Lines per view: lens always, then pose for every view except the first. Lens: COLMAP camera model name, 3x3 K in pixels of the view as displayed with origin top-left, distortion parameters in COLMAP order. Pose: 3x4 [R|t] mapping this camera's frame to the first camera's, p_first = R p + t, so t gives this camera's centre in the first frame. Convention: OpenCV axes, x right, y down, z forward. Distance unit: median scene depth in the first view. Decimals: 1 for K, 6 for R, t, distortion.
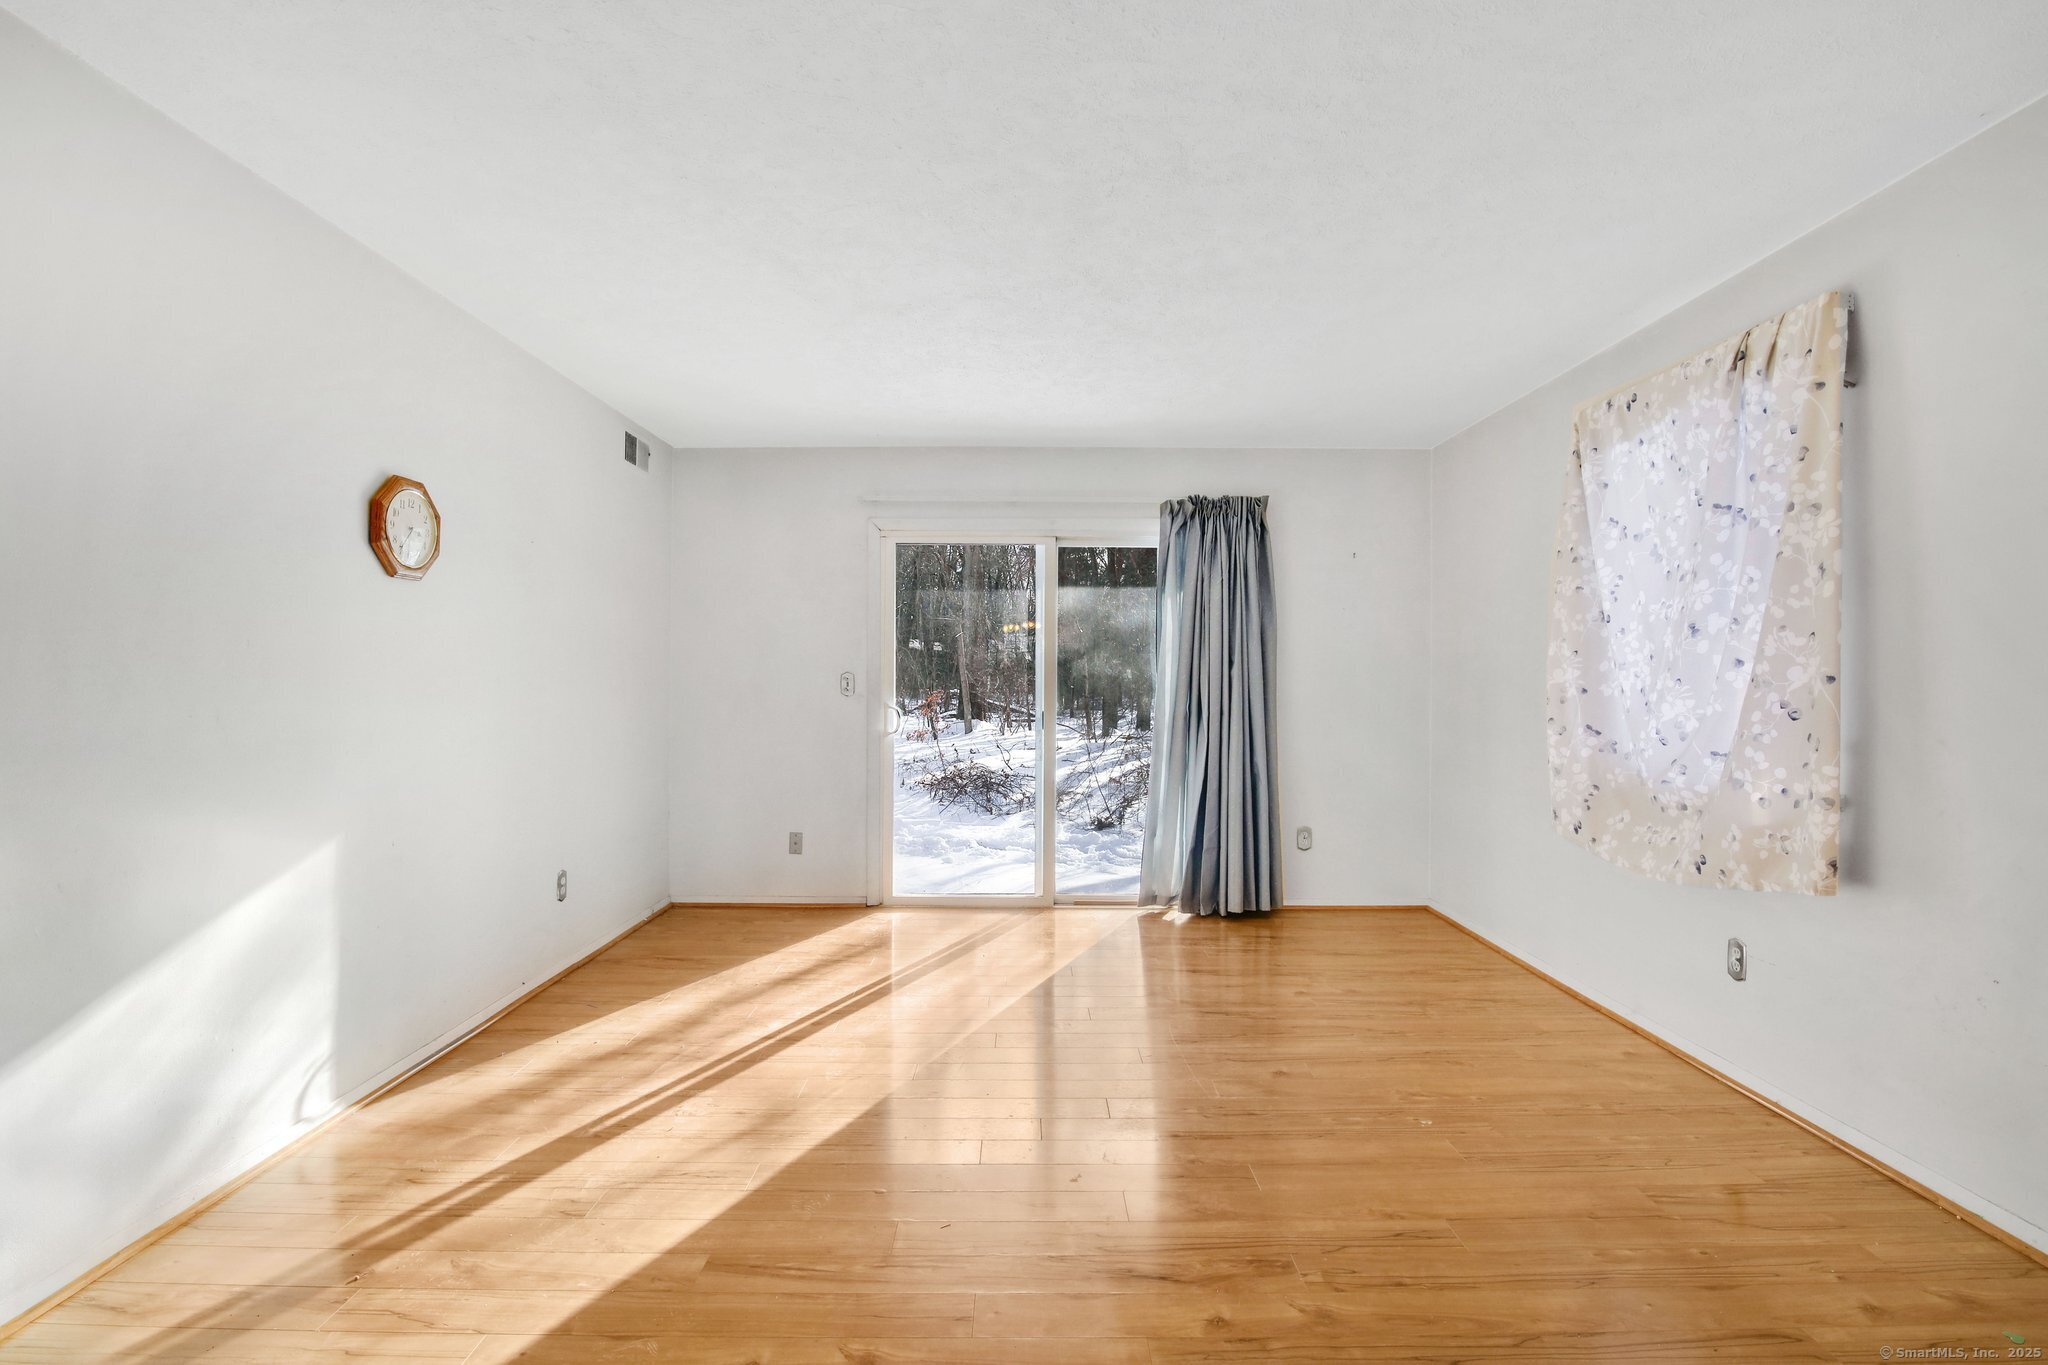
lens RADIAL K [[959.2, 0, 1034.5], [0, 959.2, 664.2], [0, 0, 1]] dist [-0.011952, -0.000478]
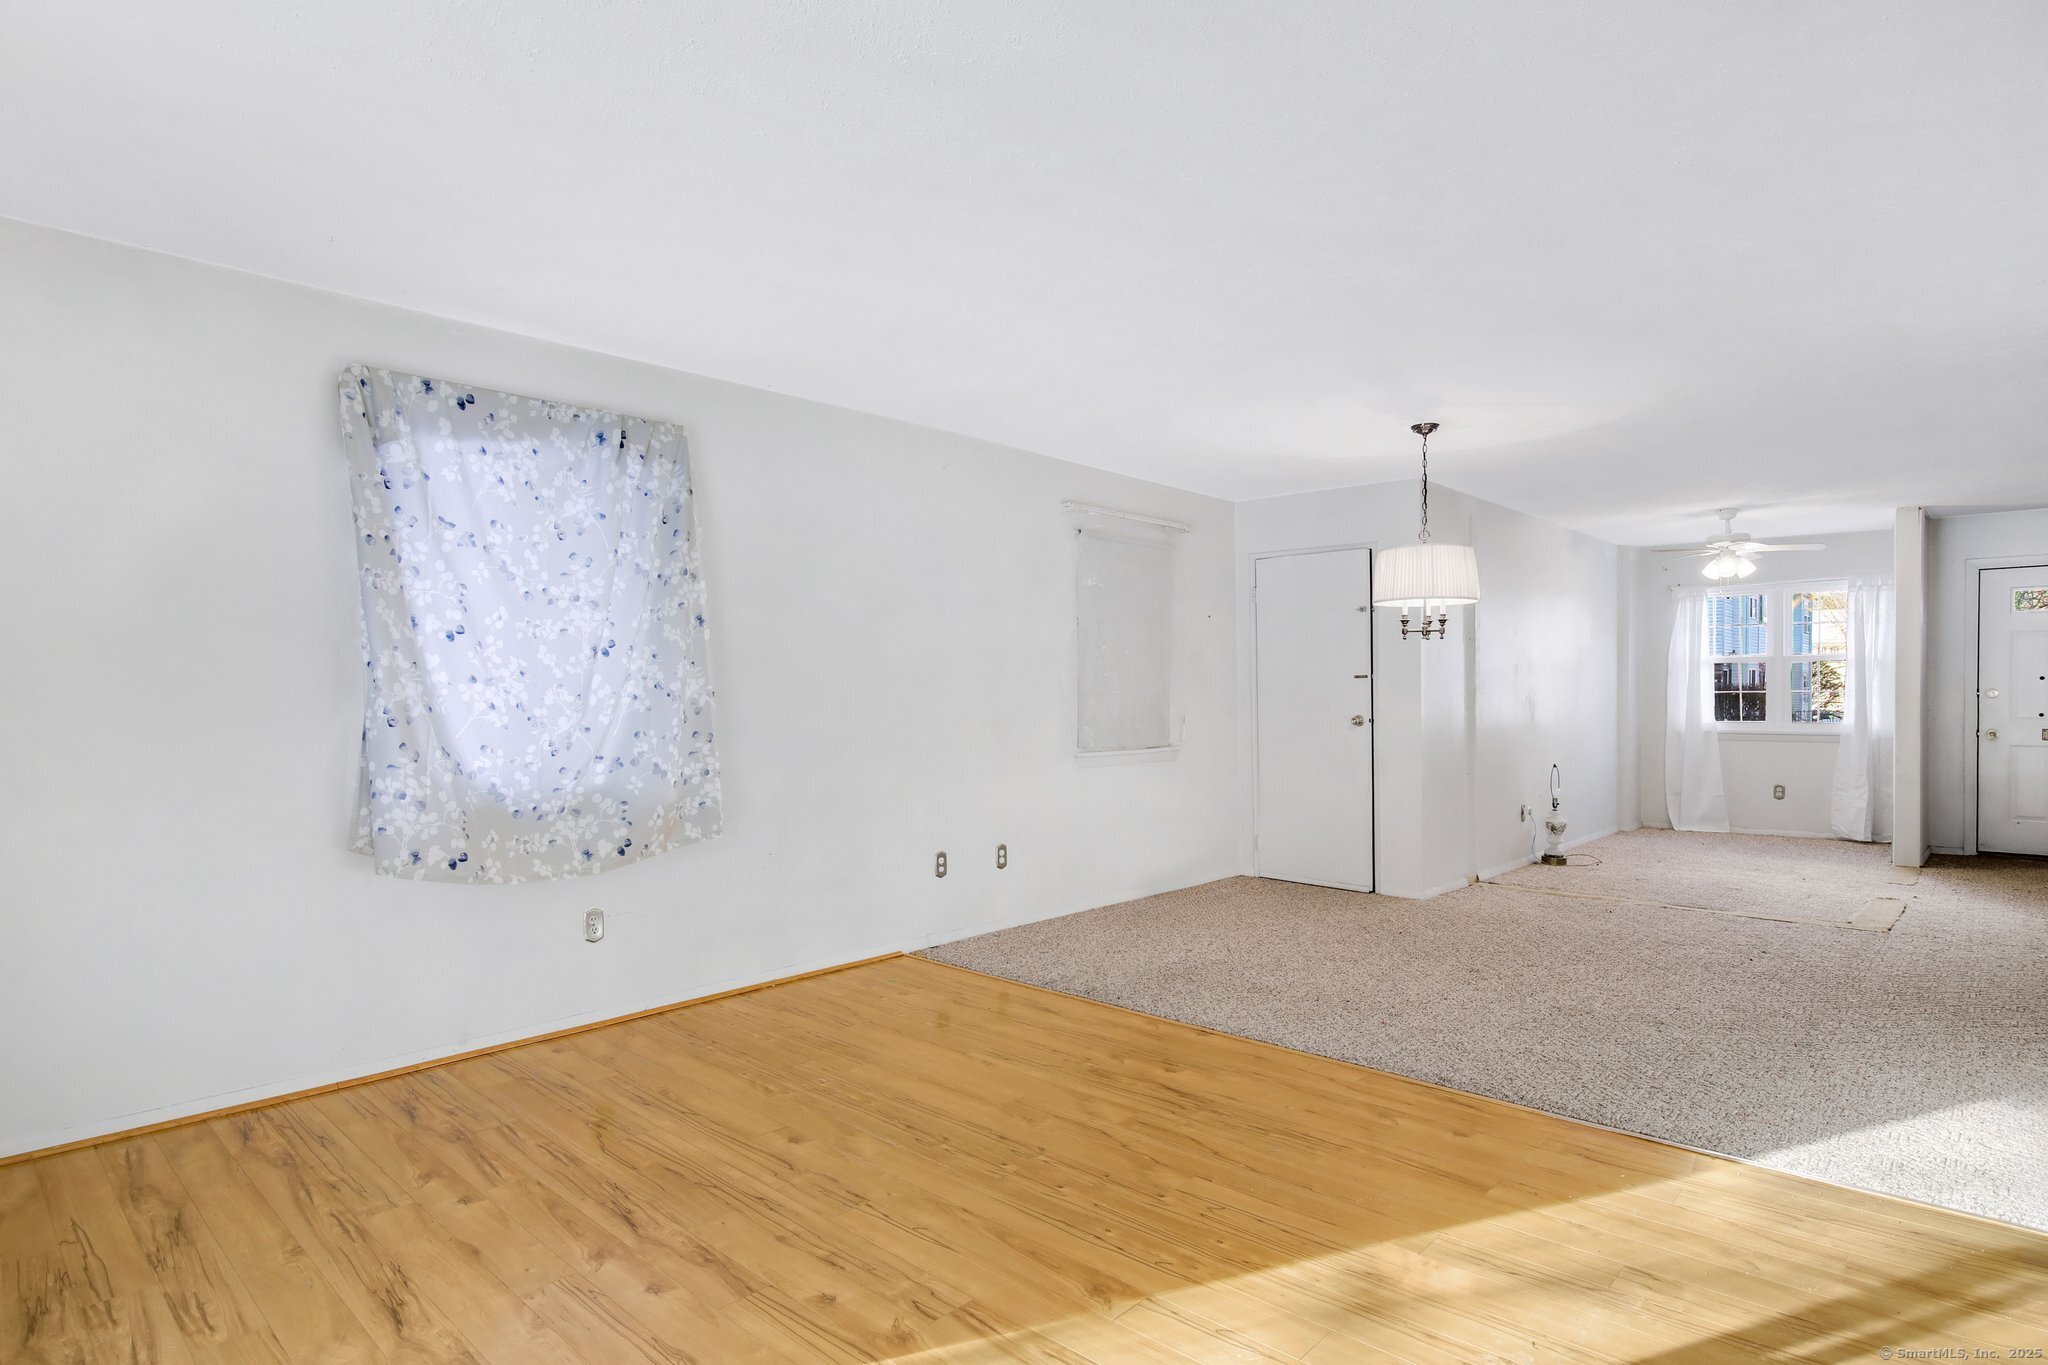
lens RADIAL K [[1077.2, 0, 960.3], [0, 1077.2, 738.5], [0, 0, 1]] dist [-0.003995, -0.000754]
pose [[-0.703487, -0.023547, 0.710318, -0.393666], [-0.004240, 0.999572, 0.028937, 0.021279], [-0.710696, 0.017346, -0.703286, 1.149190]]
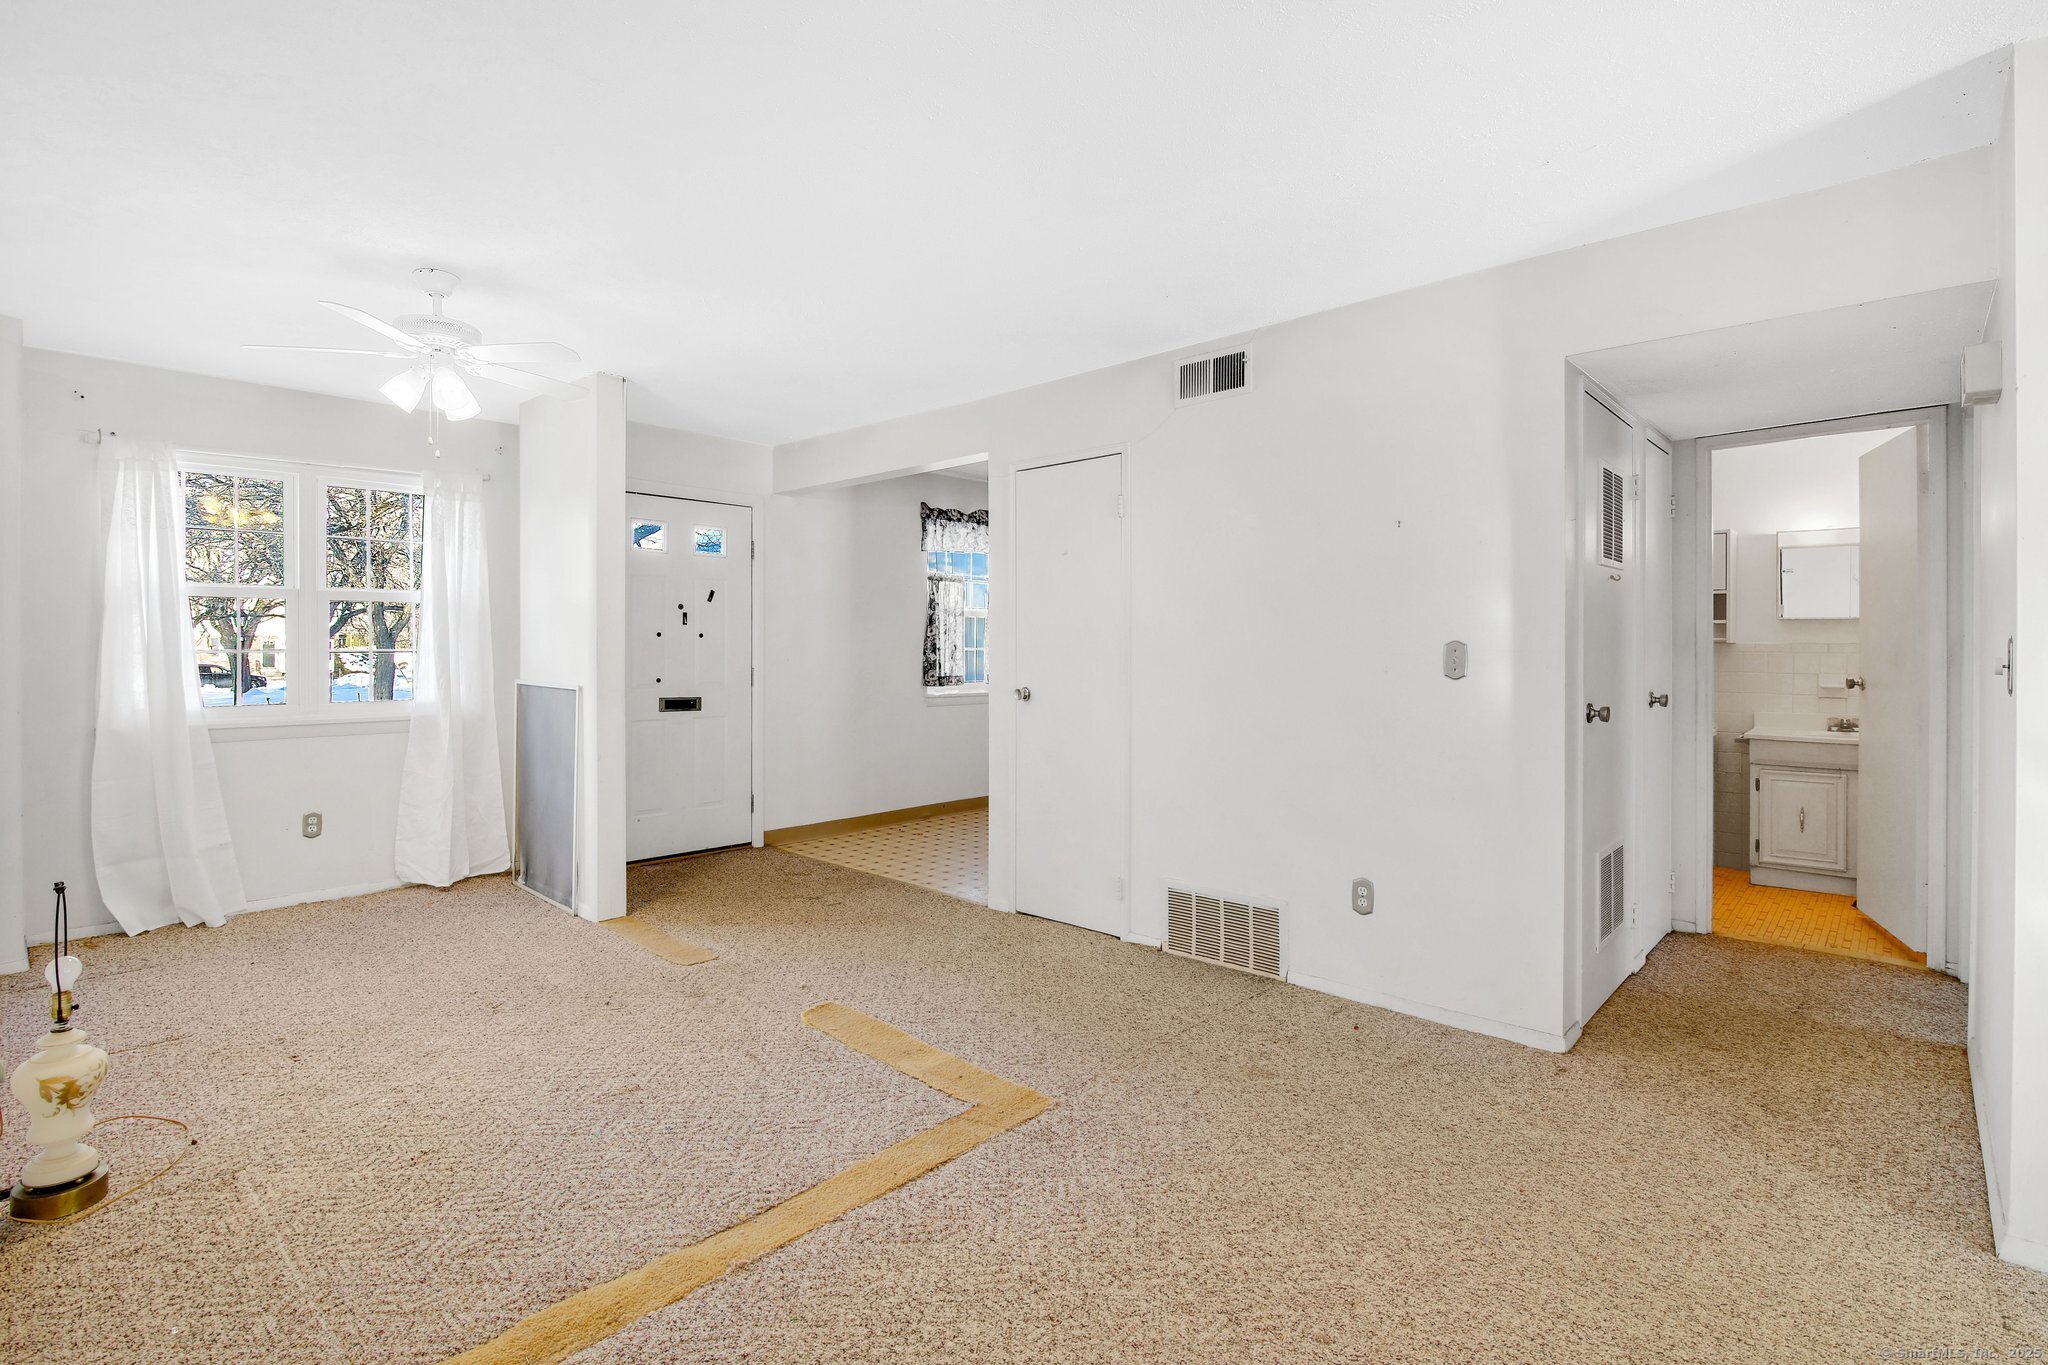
lens RADIAL K [[963.8, 0, 1020.1], [0, 963.8, 657.8], [0, 0, 1]] dist [-0.016963, 0.000013]
pose [[-0.687988, 0.001364, -0.725721, 0.205603], [0.006340, 0.999971, -0.004131, -0.000254], [0.725694, -0.007443, -0.687977, -0.137847]]
